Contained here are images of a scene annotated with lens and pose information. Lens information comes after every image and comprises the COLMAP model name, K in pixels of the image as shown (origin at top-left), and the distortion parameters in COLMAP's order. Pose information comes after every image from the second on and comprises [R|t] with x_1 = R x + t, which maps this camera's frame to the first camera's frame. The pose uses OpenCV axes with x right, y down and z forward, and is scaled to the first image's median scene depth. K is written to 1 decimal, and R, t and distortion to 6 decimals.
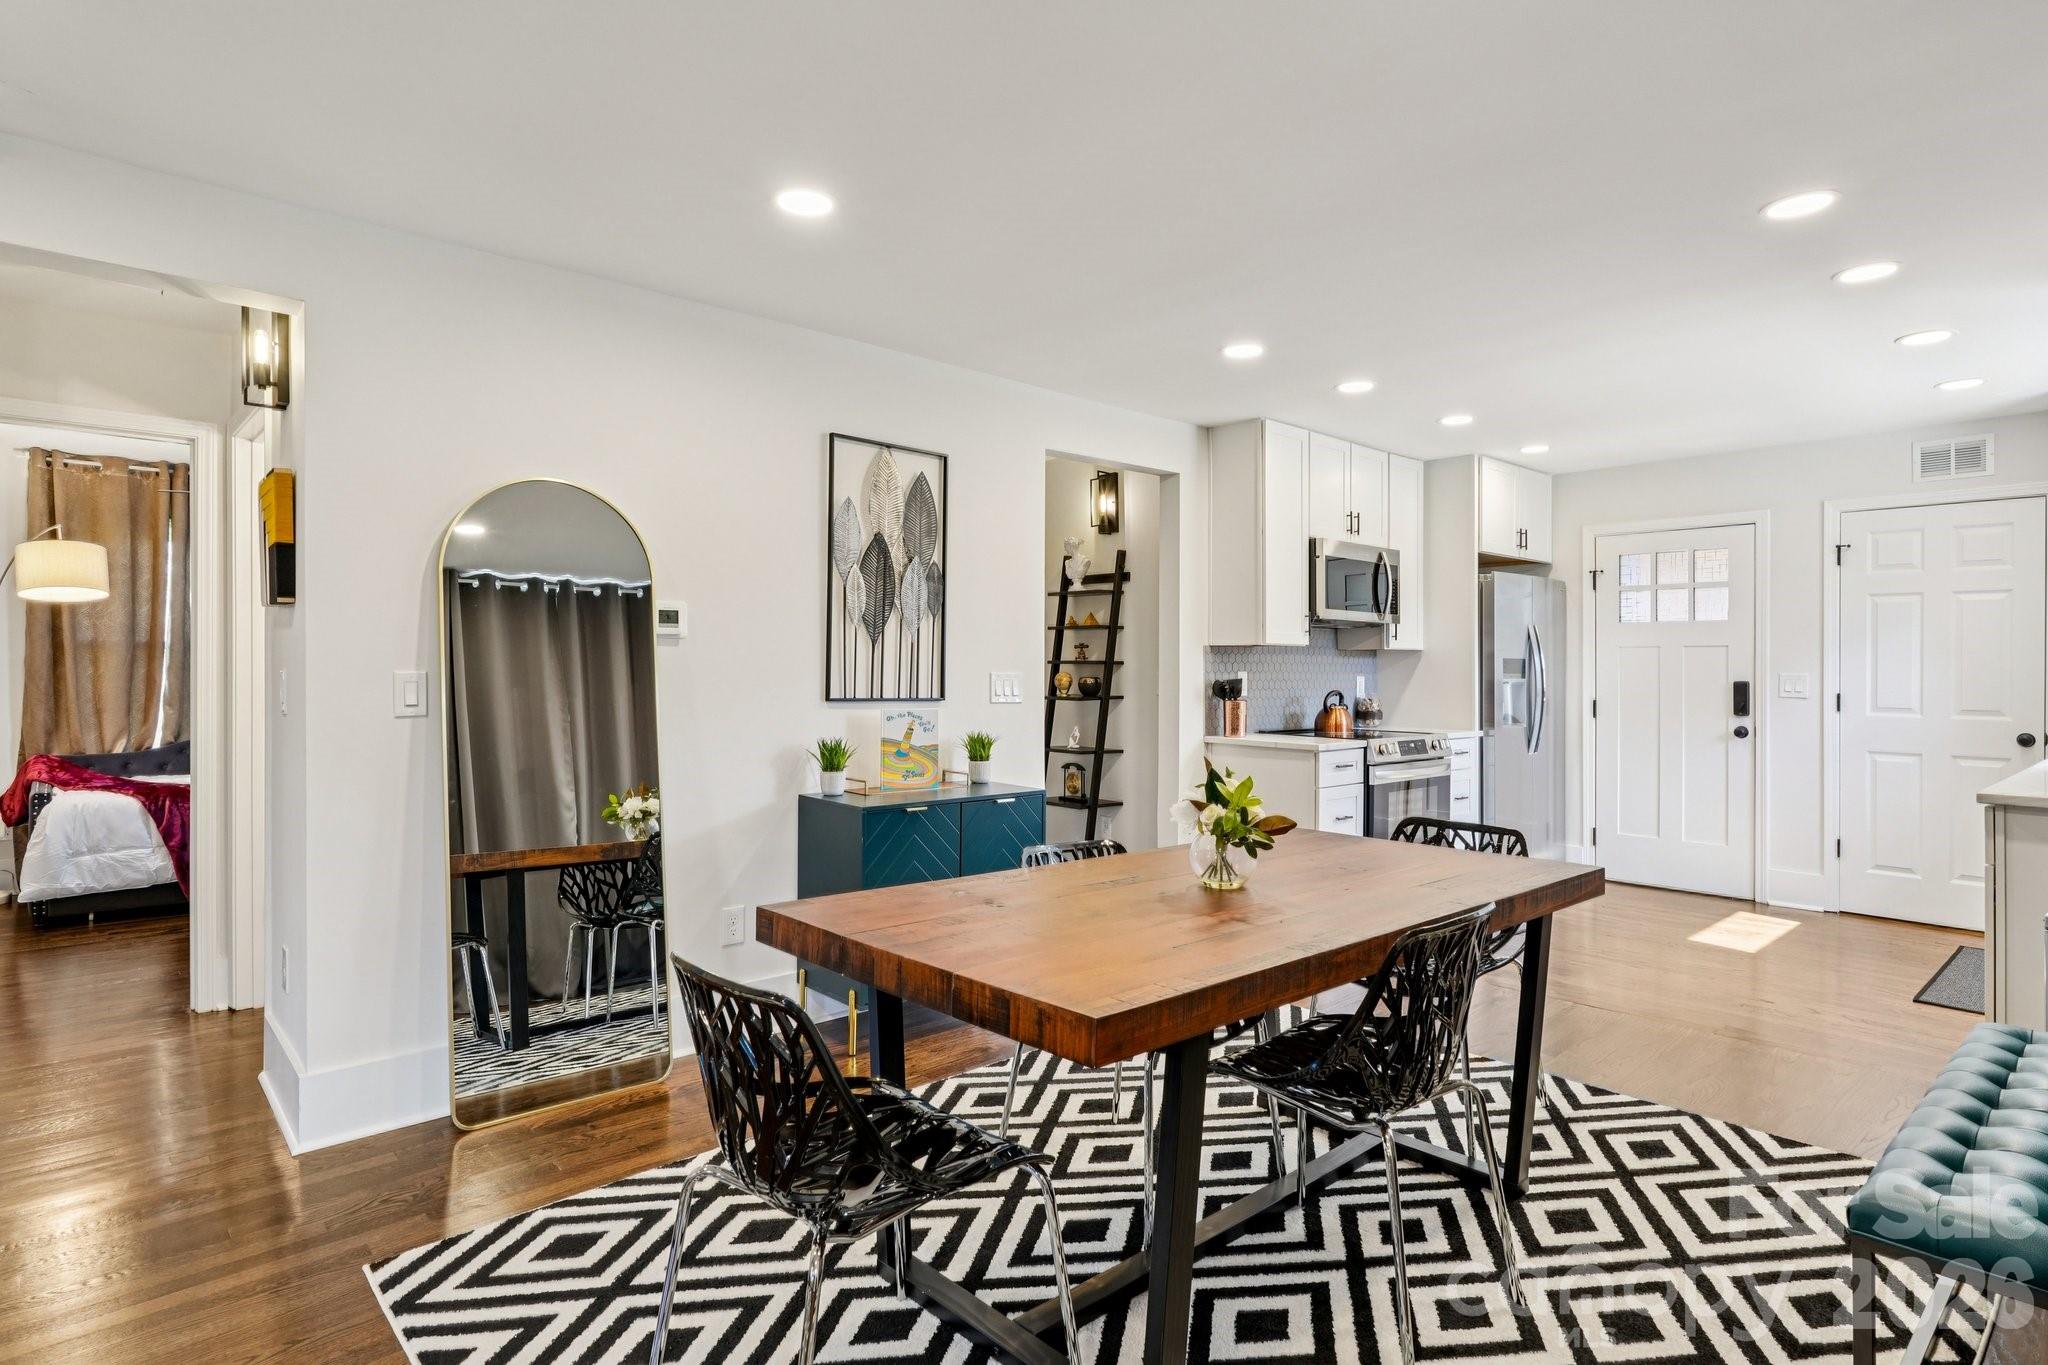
lens RADIAL K [[1060.9, 0, 1042.6], [0, 1060.9, 660.6], [0, 0, 1]] dist [0.000968, 0.000721]
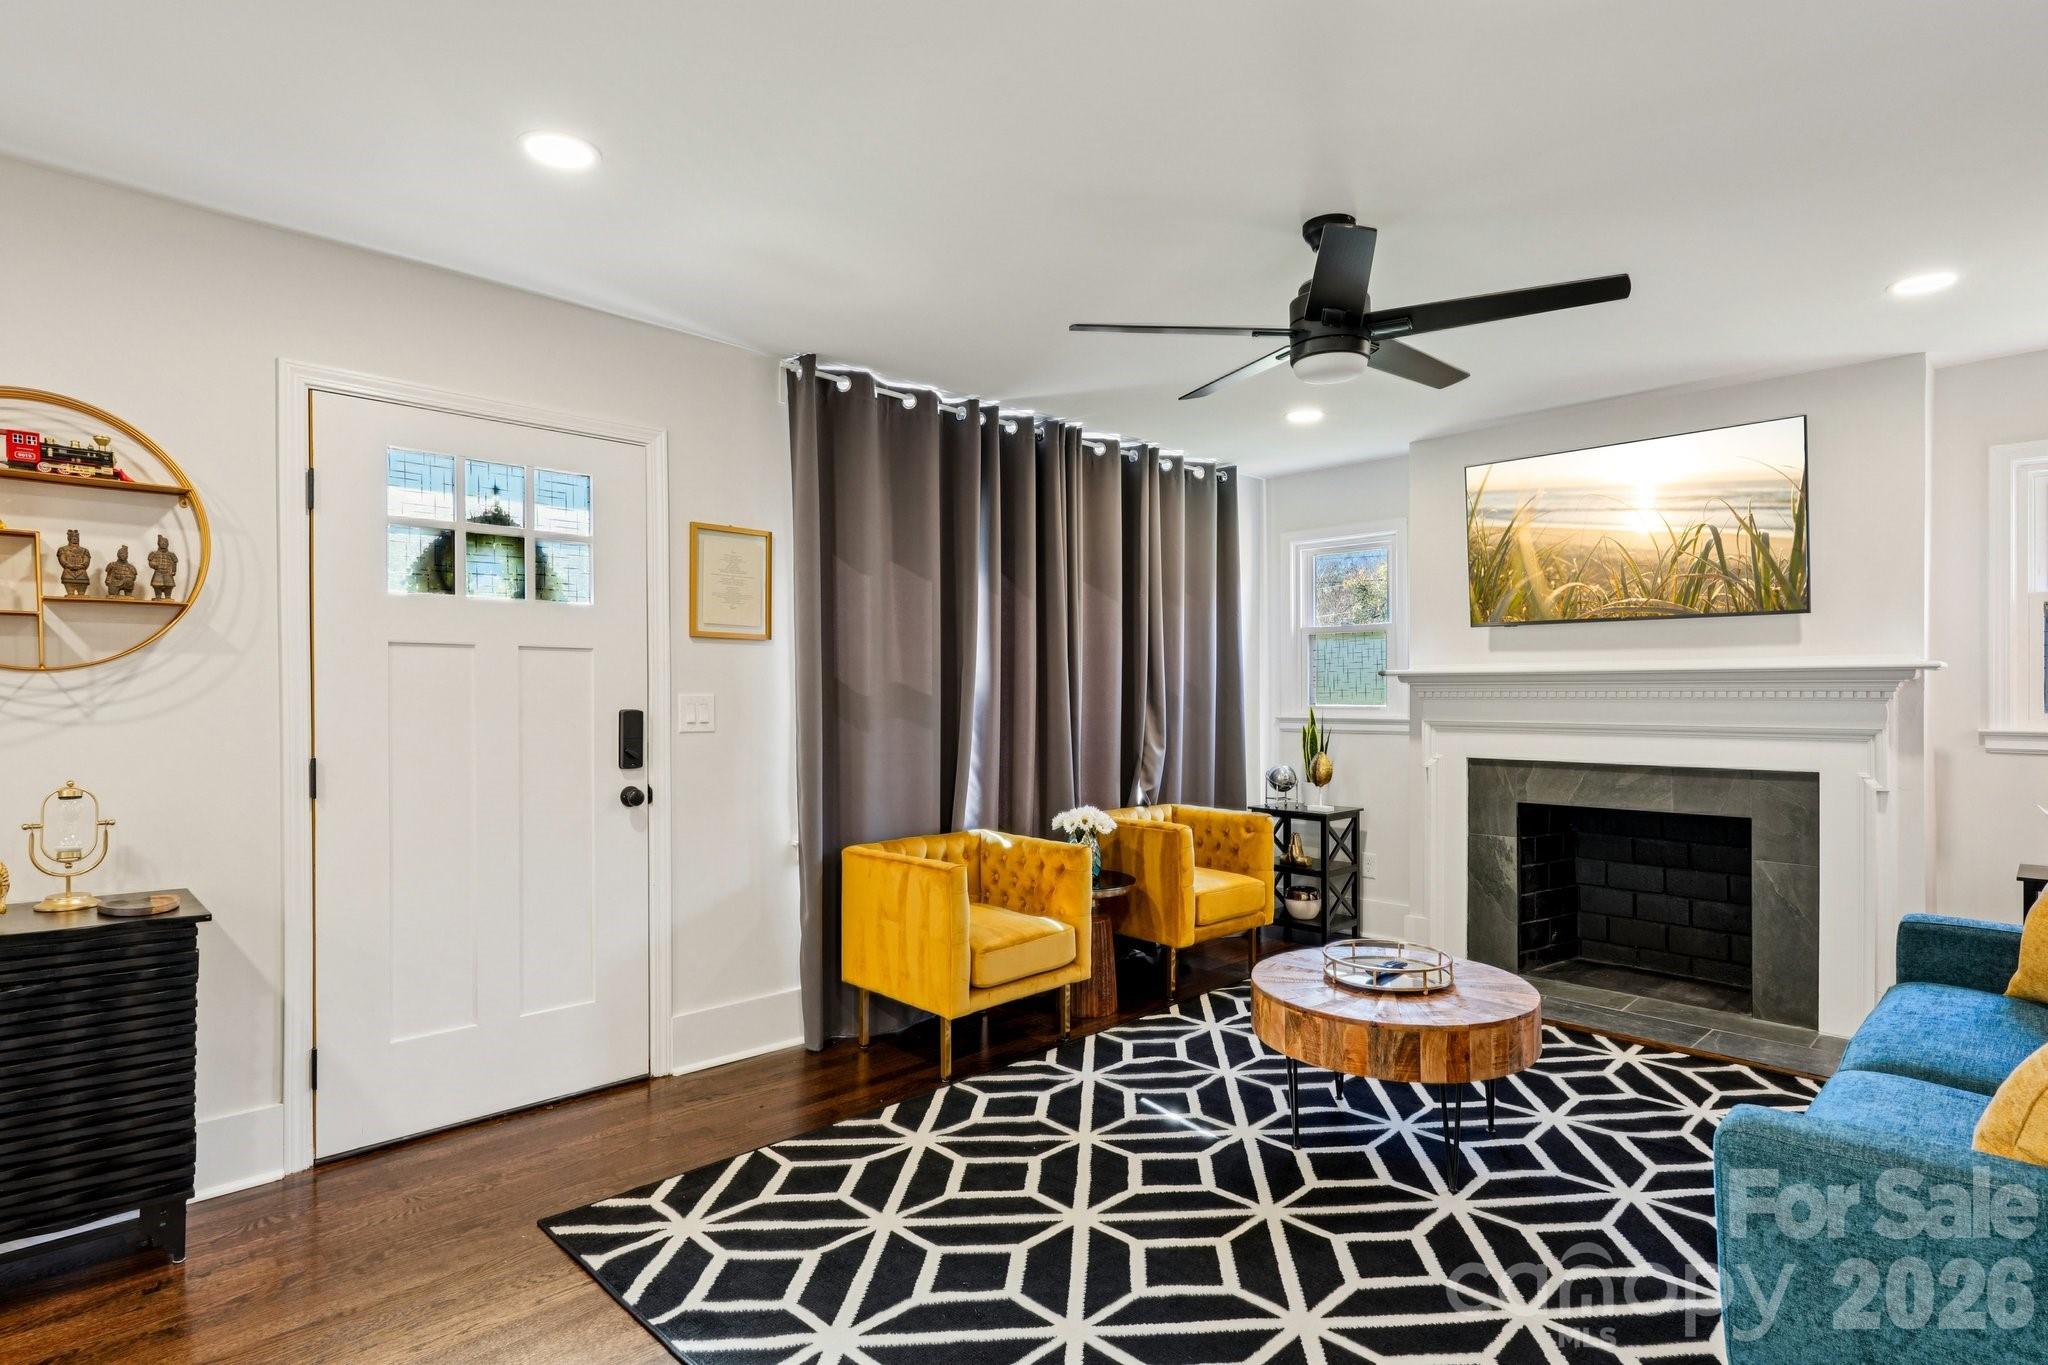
lens RADIAL K [[1060.9, 0, 1030.8], [0, 1060.9, 687.1], [0, 0, 1]] dist [0.000968, 0.000721]
pose [[-0.040834, -0.003827, 0.999159, 0.076090], [-0.008935, 0.999954, 0.003465, 0.003376], [-0.999126, -0.008786, -0.040866, 0.917138]]
